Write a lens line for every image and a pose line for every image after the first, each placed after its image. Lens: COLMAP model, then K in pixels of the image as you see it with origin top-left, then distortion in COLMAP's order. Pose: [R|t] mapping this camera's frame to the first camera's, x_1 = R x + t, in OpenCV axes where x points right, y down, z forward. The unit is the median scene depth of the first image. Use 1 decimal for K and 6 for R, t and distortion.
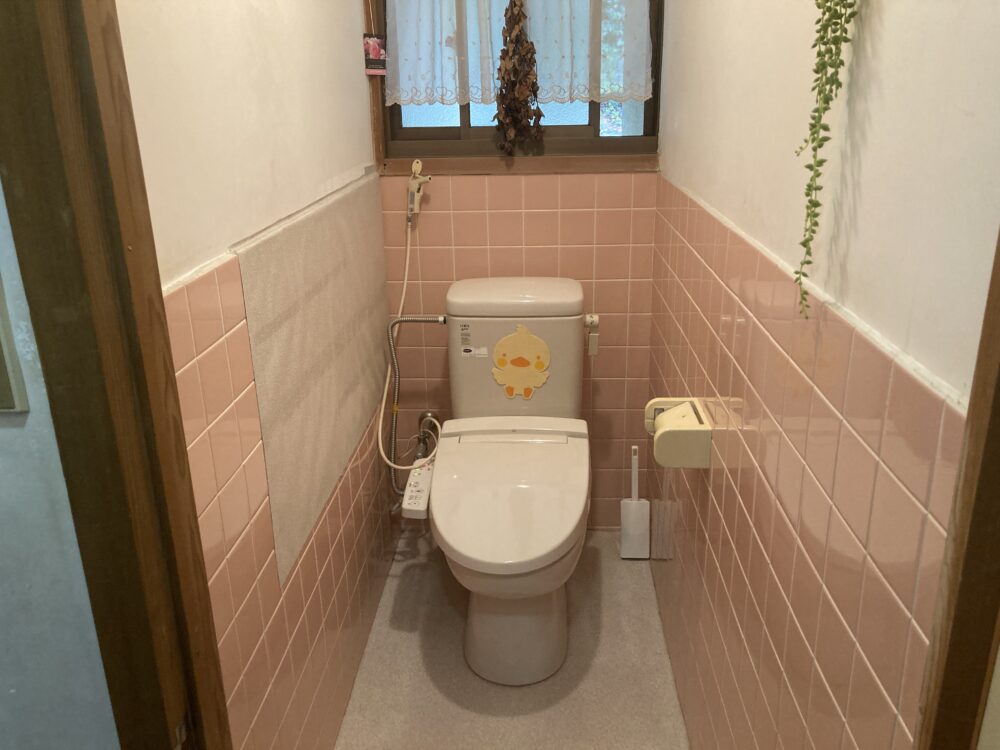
lens RADIAL K [[818.8, 0, 500.1], [0, 818.8, 376.4], [0, 0, 1]] dist [0.014177, -0.005490]
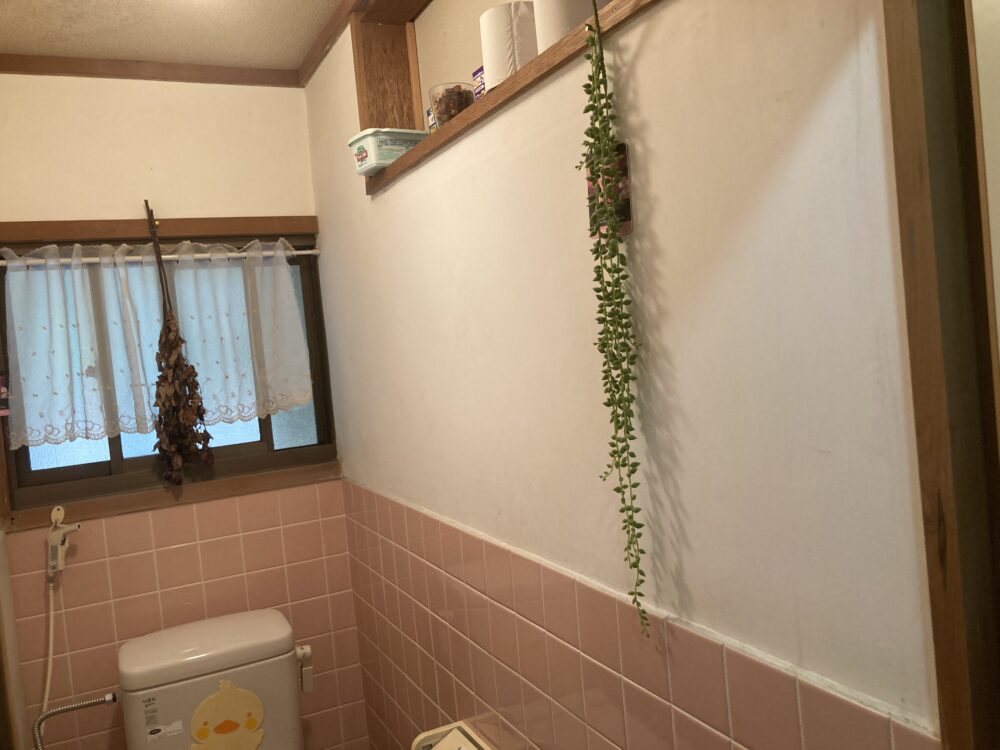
lens RADIAL K [[818.8, 0, 500.7], [0, 818.8, 371.6], [0, 0, 1]] dist [0.014177, -0.005490]
pose [[0.869494, -0.083408, 0.486849, -0.108558], [0.236185, 0.935865, -0.261482, -0.070739], [-0.433816, 0.342343, 0.833430, 0.066637]]
